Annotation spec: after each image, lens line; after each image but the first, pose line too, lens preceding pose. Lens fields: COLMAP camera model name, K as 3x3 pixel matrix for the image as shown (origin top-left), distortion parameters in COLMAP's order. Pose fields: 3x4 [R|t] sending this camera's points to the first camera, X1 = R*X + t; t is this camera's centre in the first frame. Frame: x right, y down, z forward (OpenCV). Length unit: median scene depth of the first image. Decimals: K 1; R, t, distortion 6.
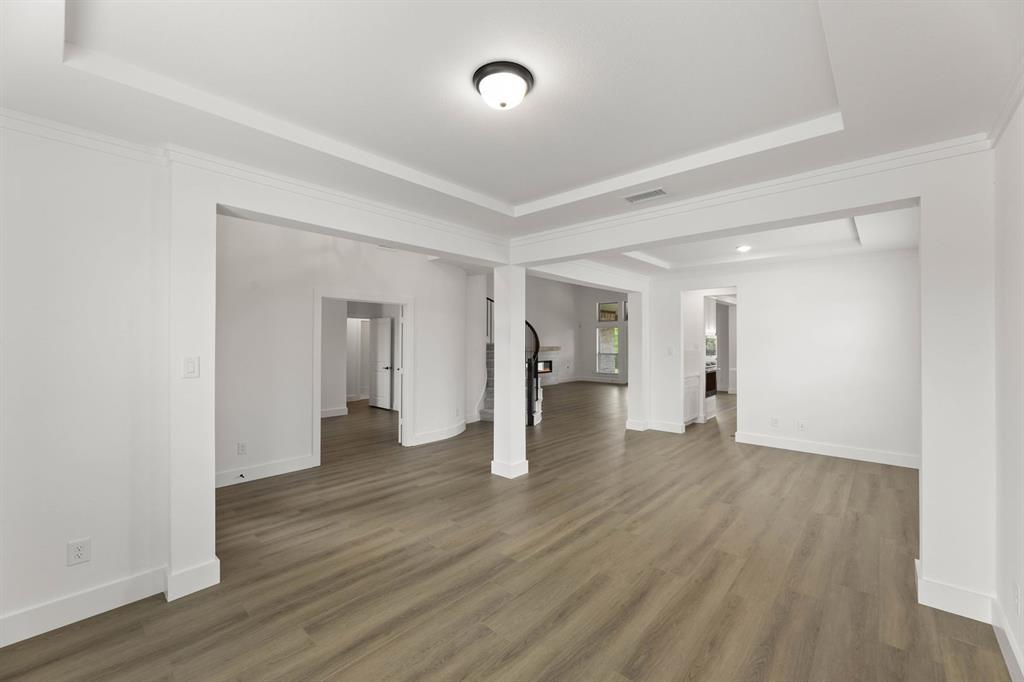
lens RADIAL K [[414.1, 0, 512.0], [0, 414.1, 341.0], [0, 0, 1]] dist [-0.000328, -0.000064]
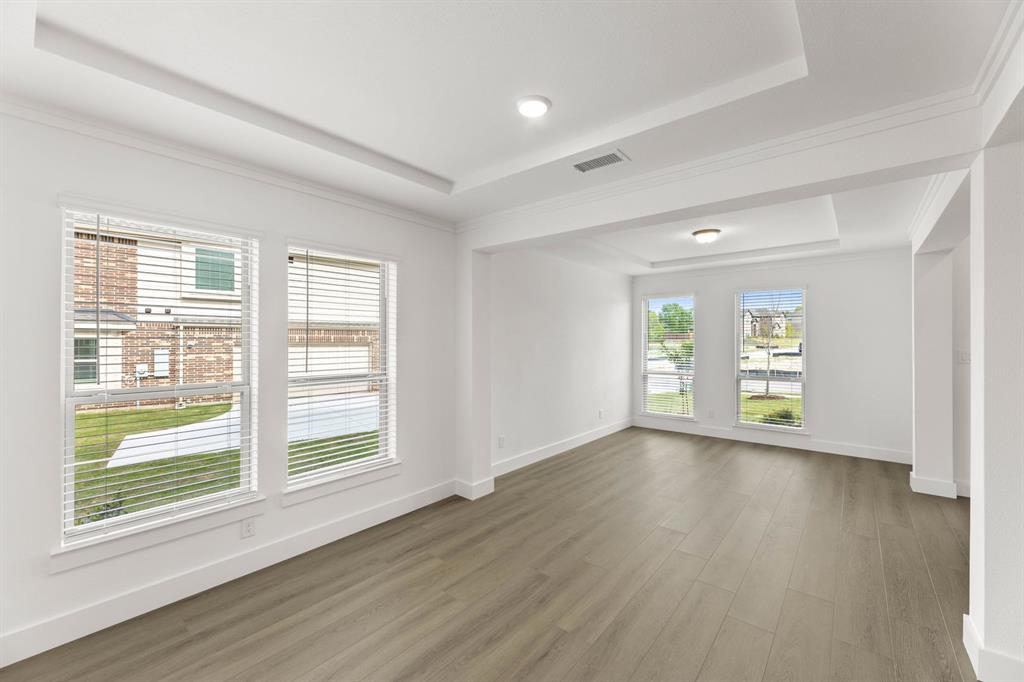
lens RADIAL K [[414.1, 0, 512.0], [0, 414.1, 341.0], [0, 0, 1]] dist [-0.000328, -0.000064]
pose [[-0.999426, -0.002393, -0.033779, 0.627067], [-0.002347, 0.999996, -0.001406, 0.004913], [0.033782, -0.001326, -0.999428, 1.770380]]
